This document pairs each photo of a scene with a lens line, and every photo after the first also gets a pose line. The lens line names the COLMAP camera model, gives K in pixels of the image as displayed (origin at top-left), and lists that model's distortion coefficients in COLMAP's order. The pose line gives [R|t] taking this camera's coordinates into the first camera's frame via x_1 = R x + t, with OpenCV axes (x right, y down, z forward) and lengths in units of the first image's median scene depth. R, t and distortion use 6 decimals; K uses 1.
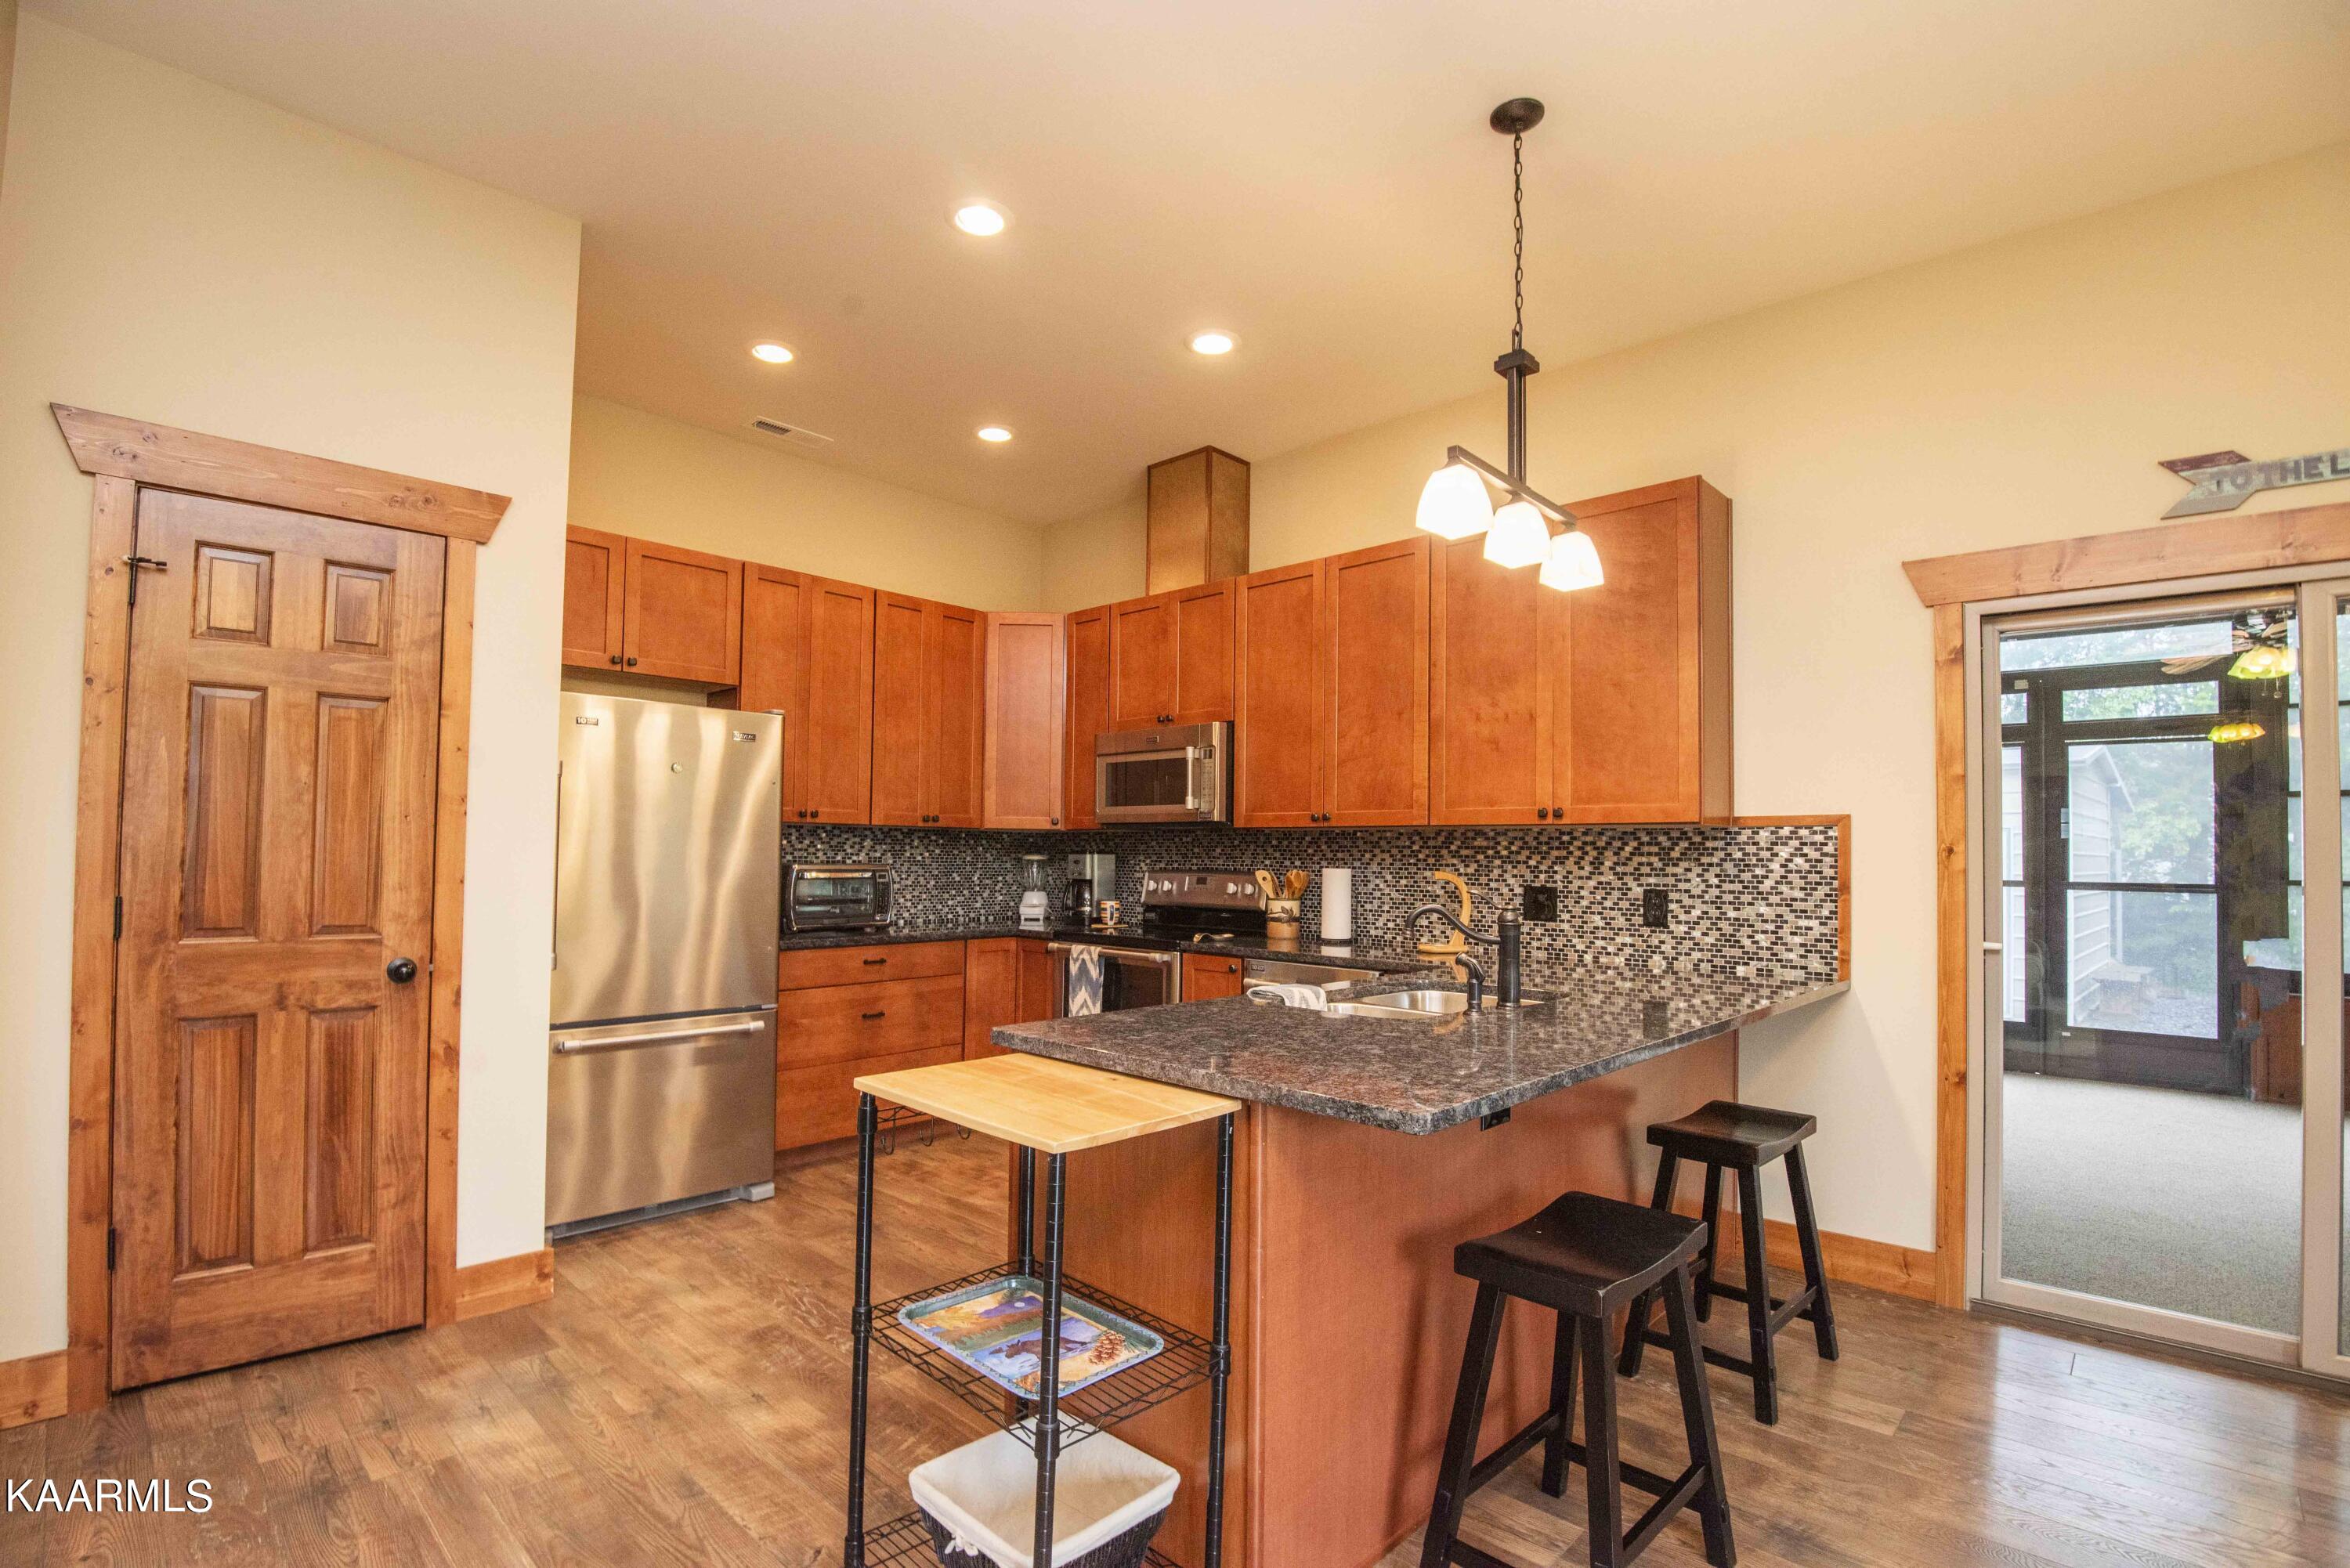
lens RADIAL K [[1077.7, 0, 1159.9], [0, 1077.7, 825.3], [0, 0, 1]] dist [-0.004454, -0.020380]
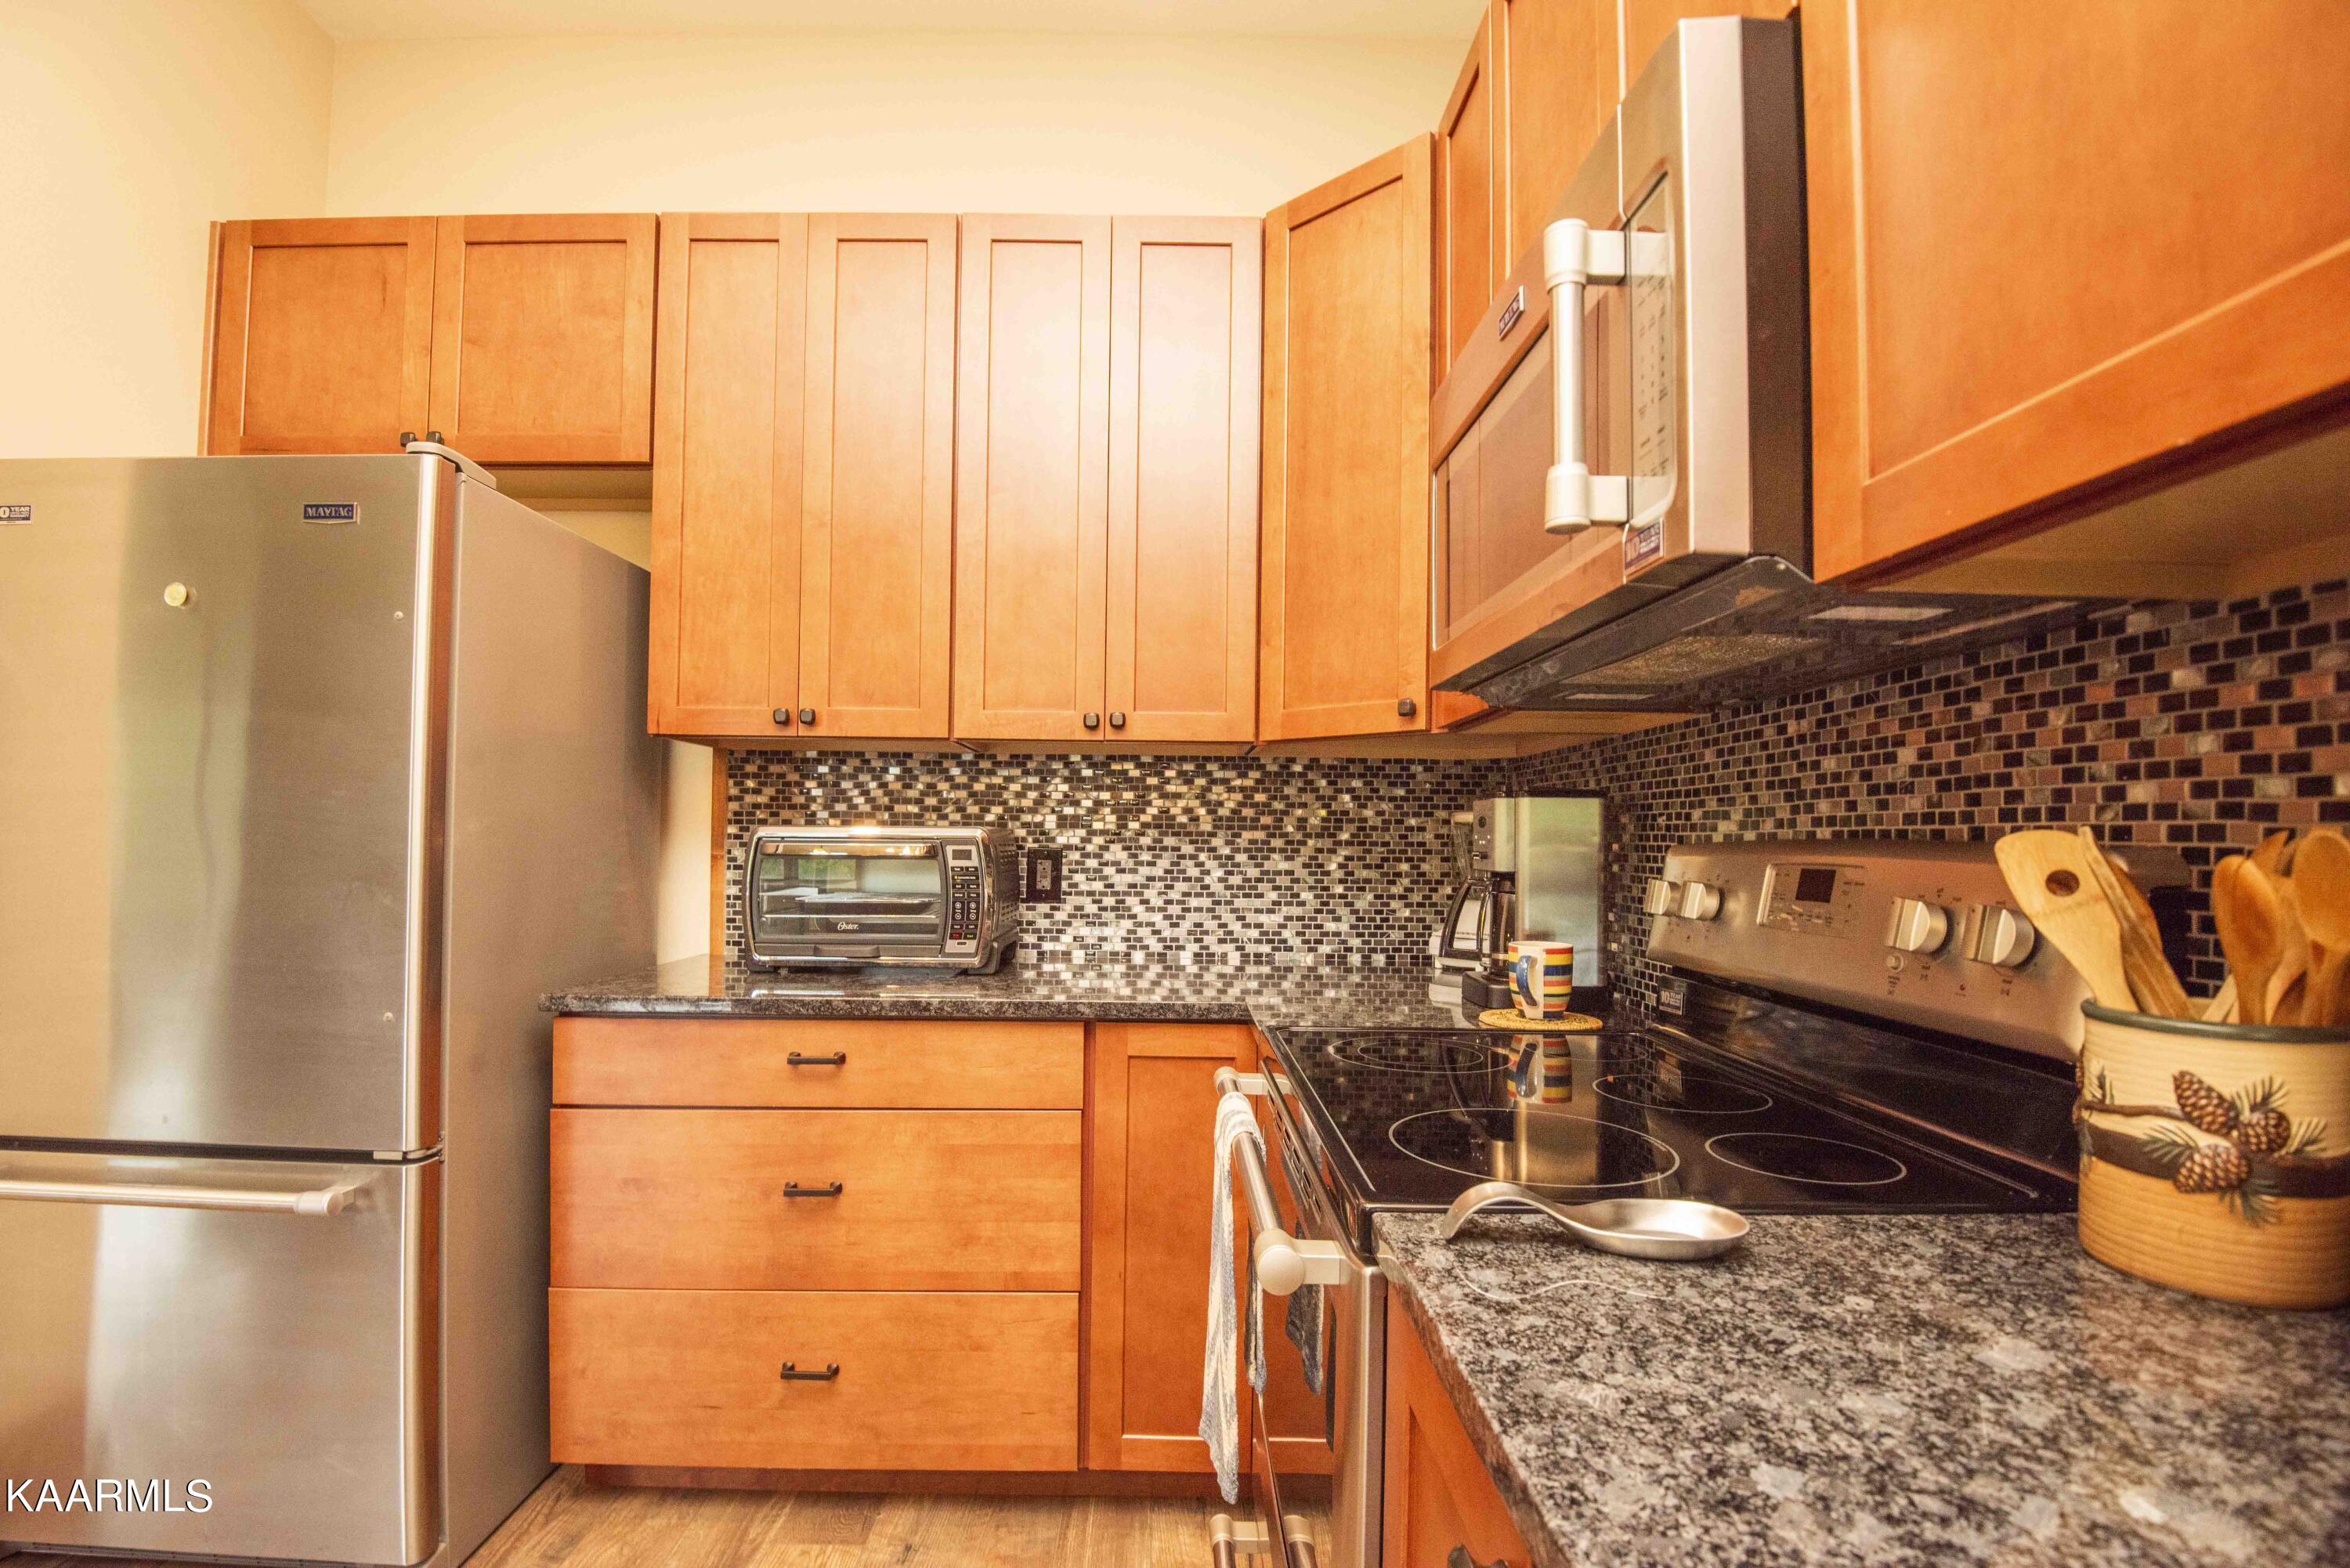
lens RADIAL K [[1068.0, 0, 1171.7], [0, 1068.0, 839.5], [0, 0, 1]] dist [-0.035864, 0.000915]
pose [[0.698824, -0.003030, -0.715287, 0.145727], [0.017810, 0.999755, 0.013165, 0.049005], [0.715072, -0.021939, 0.698707, 1.000819]]
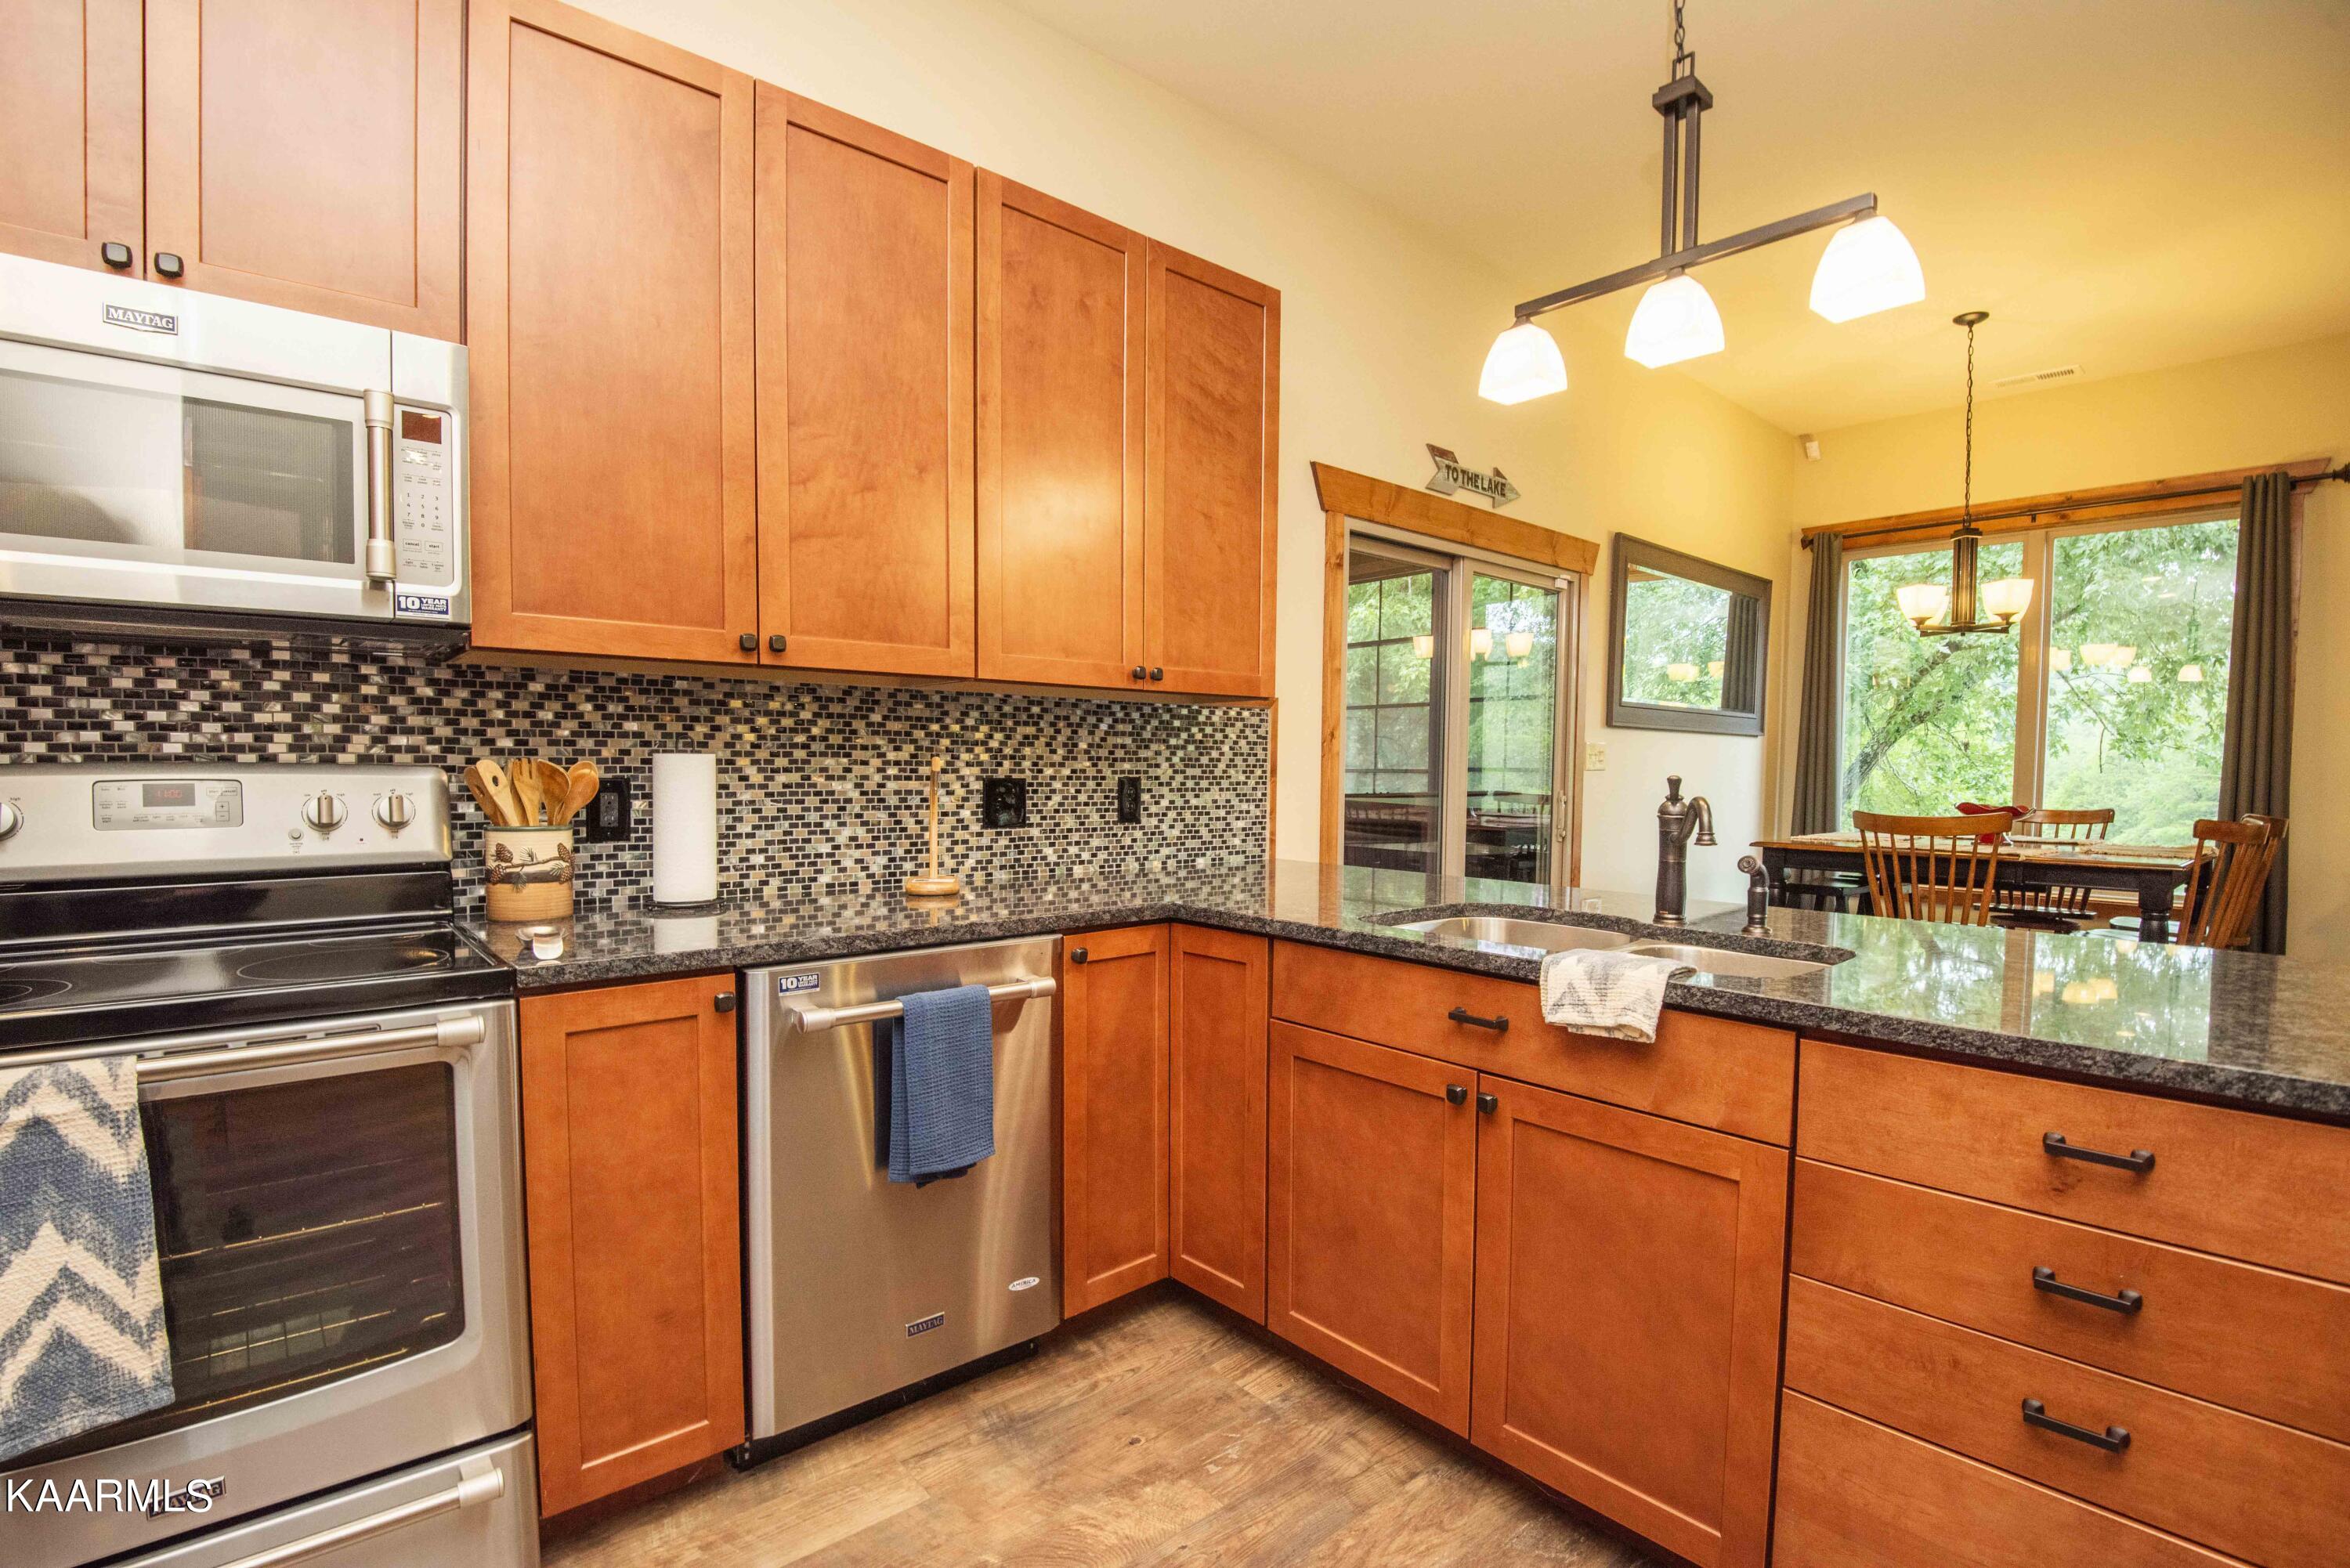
lens RADIAL K [[1077.7, 0, 1159.9], [0, 1077.7, 825.3], [0, 0, 1]] dist [-0.004454, -0.020380]
pose [[0.095506, -0.067795, 0.993118, -0.354058], [-0.033871, 0.996879, 0.071309, 0.036955], [-0.994852, -0.040449, 0.092911, 0.901583]]
